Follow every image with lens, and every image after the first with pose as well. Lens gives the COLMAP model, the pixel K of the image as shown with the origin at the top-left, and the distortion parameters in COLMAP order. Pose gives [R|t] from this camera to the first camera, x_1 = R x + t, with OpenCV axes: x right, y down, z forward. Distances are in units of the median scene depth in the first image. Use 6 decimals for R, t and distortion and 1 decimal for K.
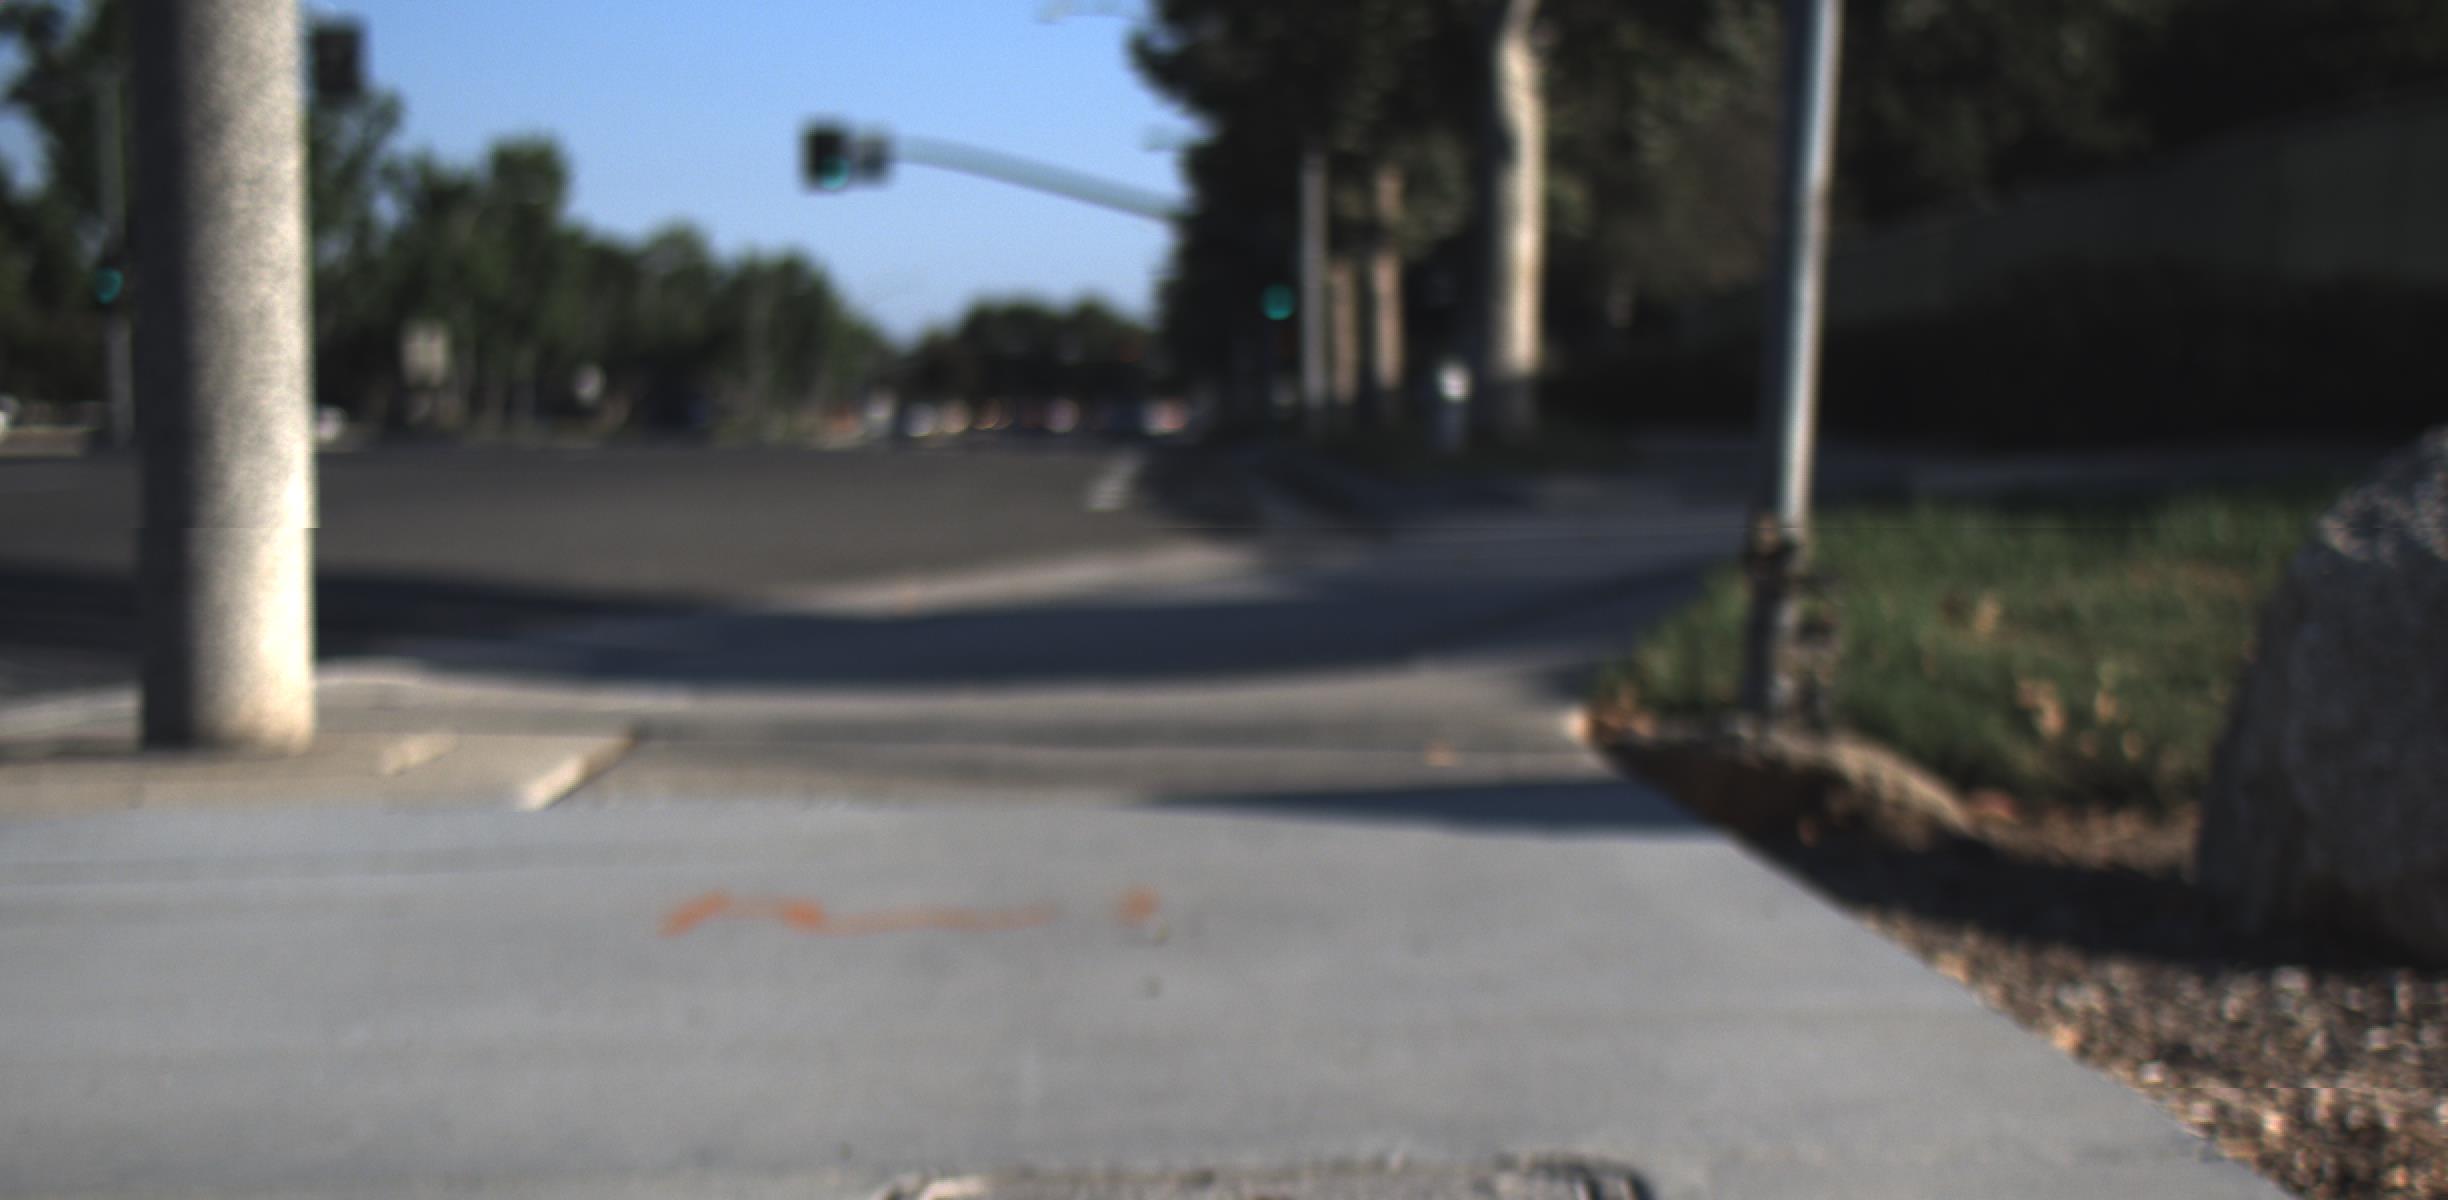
lens RADIAL K [[4381.3, 0, 1227.3], [0, 4381.3, 822.2], [0, 0, 1]] dist [-0.080289, 0.507870]
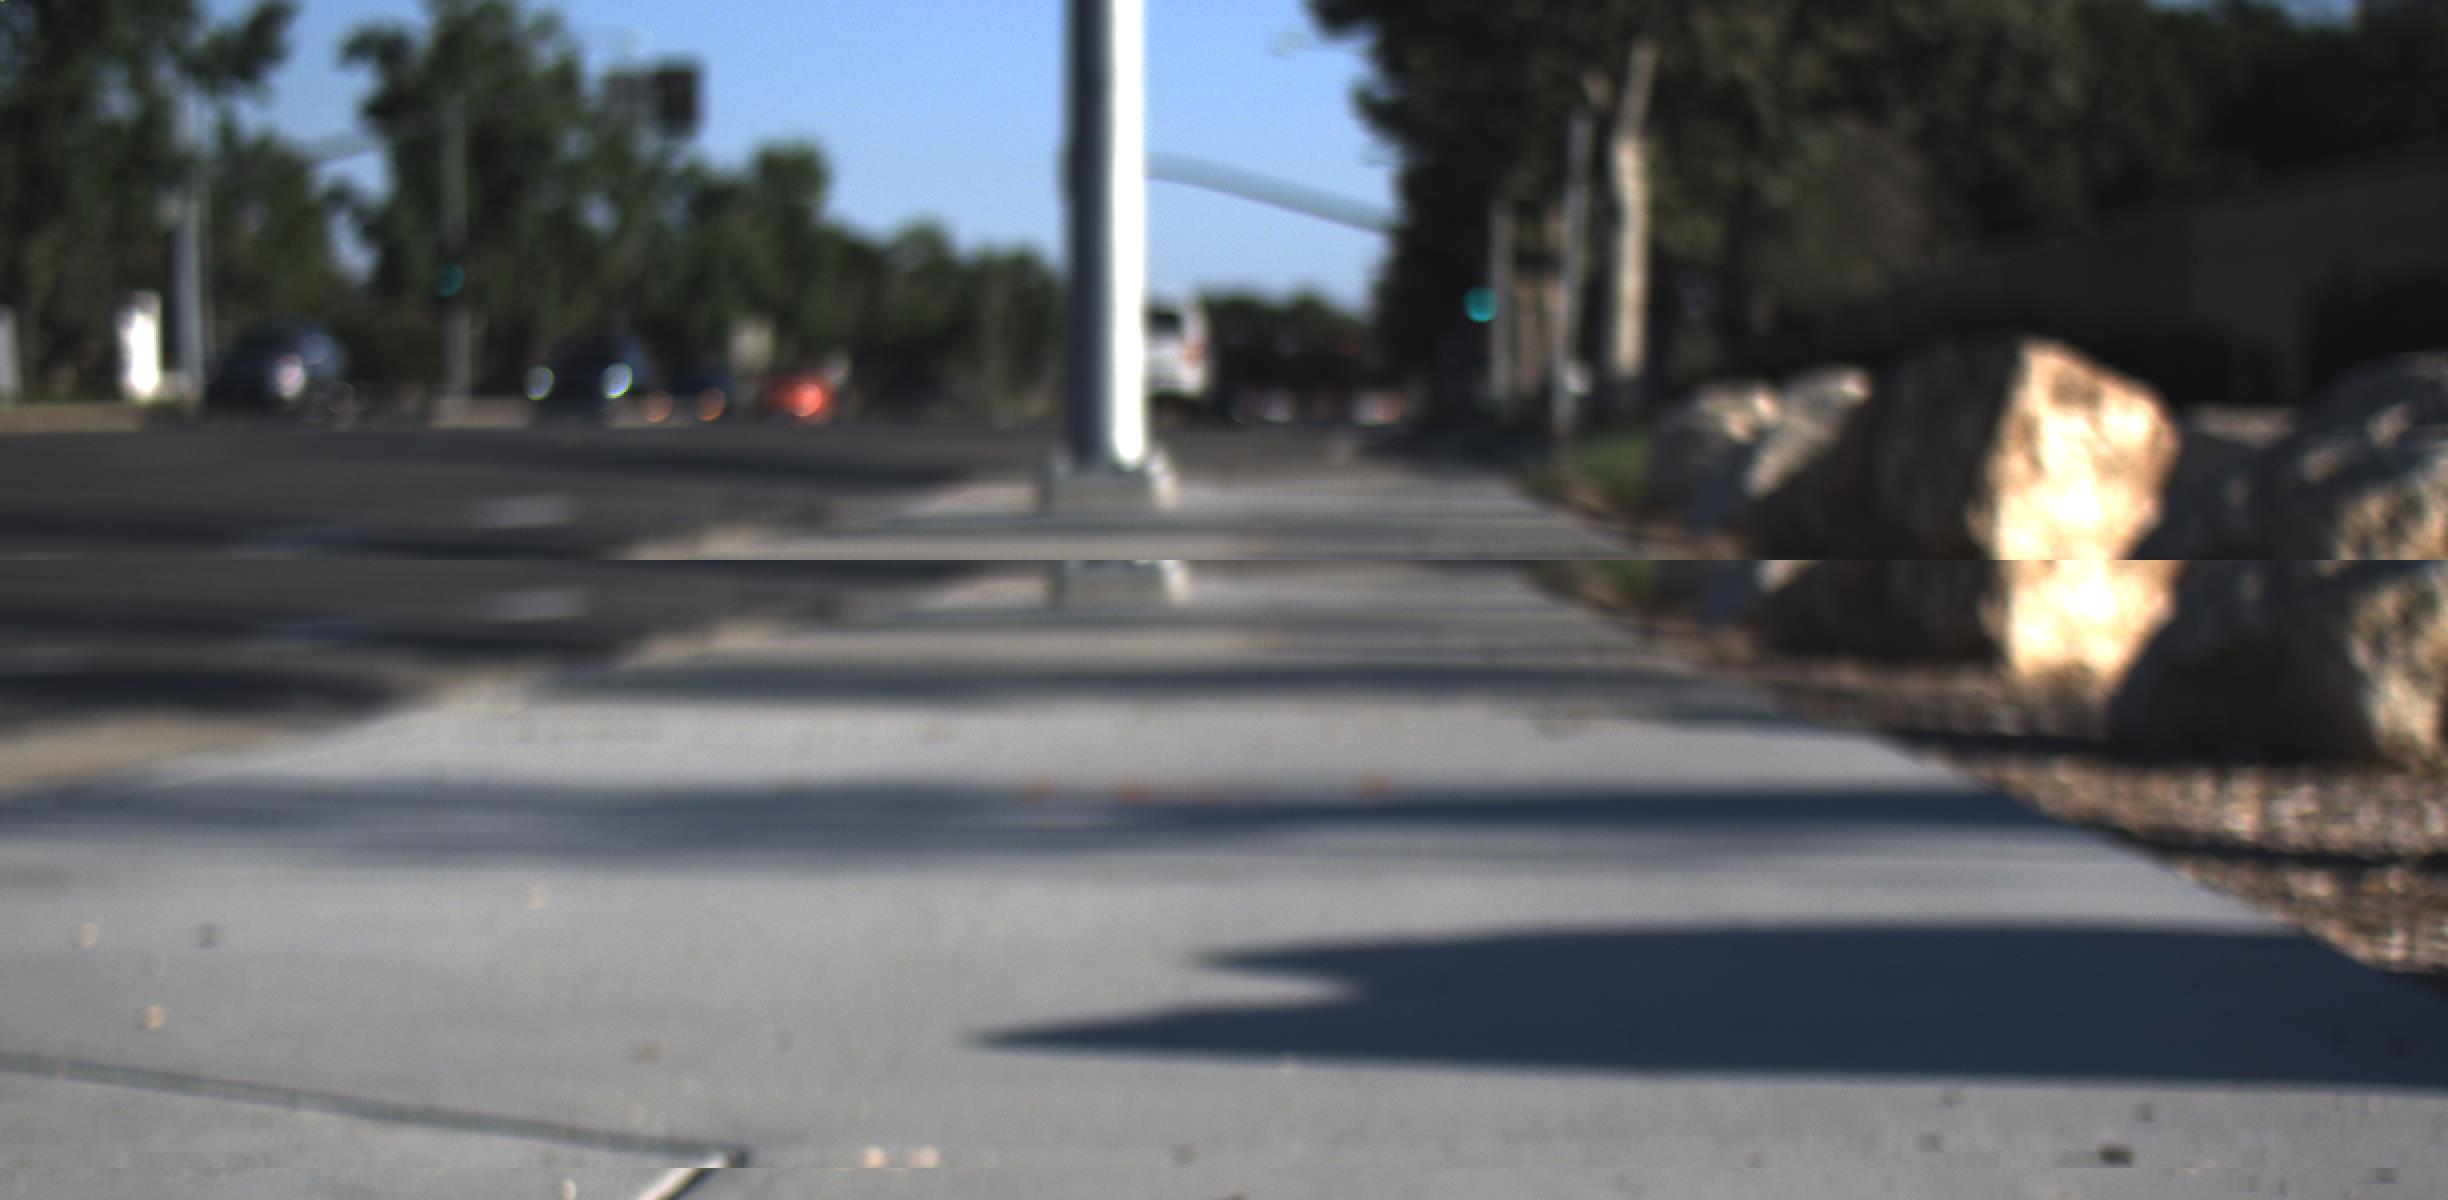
lens RADIAL K [[4381.3, 0, 1227.3], [0, 4381.3, 822.2], [0, 0, 1]] dist [-0.080289, 0.507870]
pose [[0.998782, 0.014814, -0.047058, 0.001945], [-0.014722, 0.999889, 0.002304, 0.014699], [0.047087, -0.001608, 0.998889, -0.148778]]
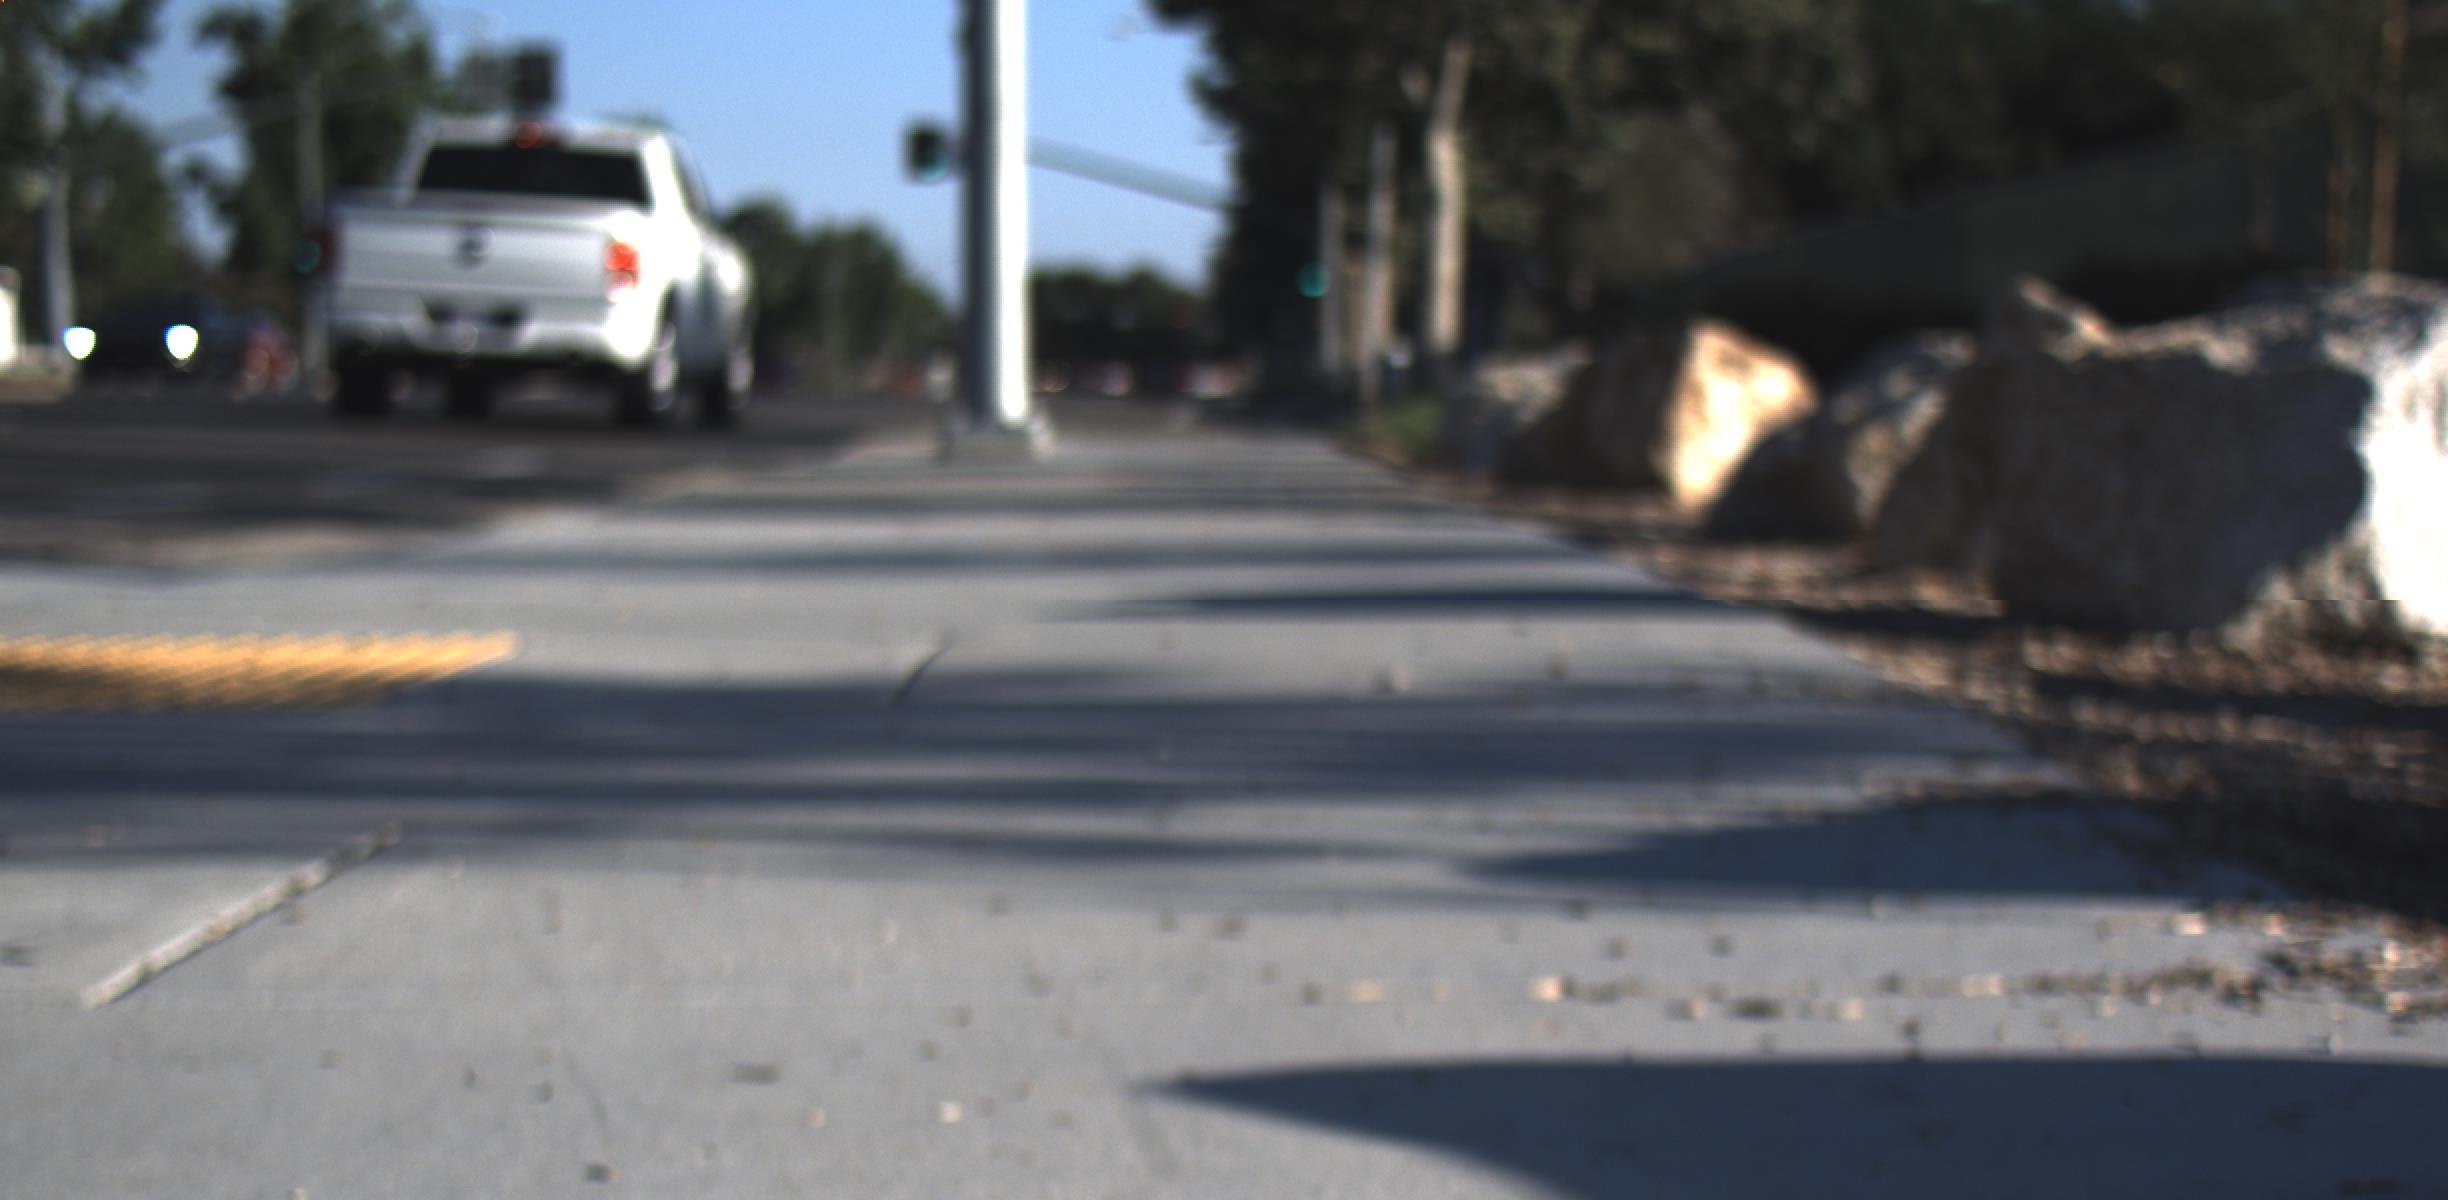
lens RADIAL K [[4381.3, 0, 1227.3], [0, 4381.3, 822.2], [0, 0, 1]] dist [-0.080289, 0.507870]
pose [[0.999894, 0.010538, -0.010057, 0.002477], [-0.010460, 0.999915, 0.007791, 0.018545], [0.010139, -0.007685, 0.999919, -0.187644]]
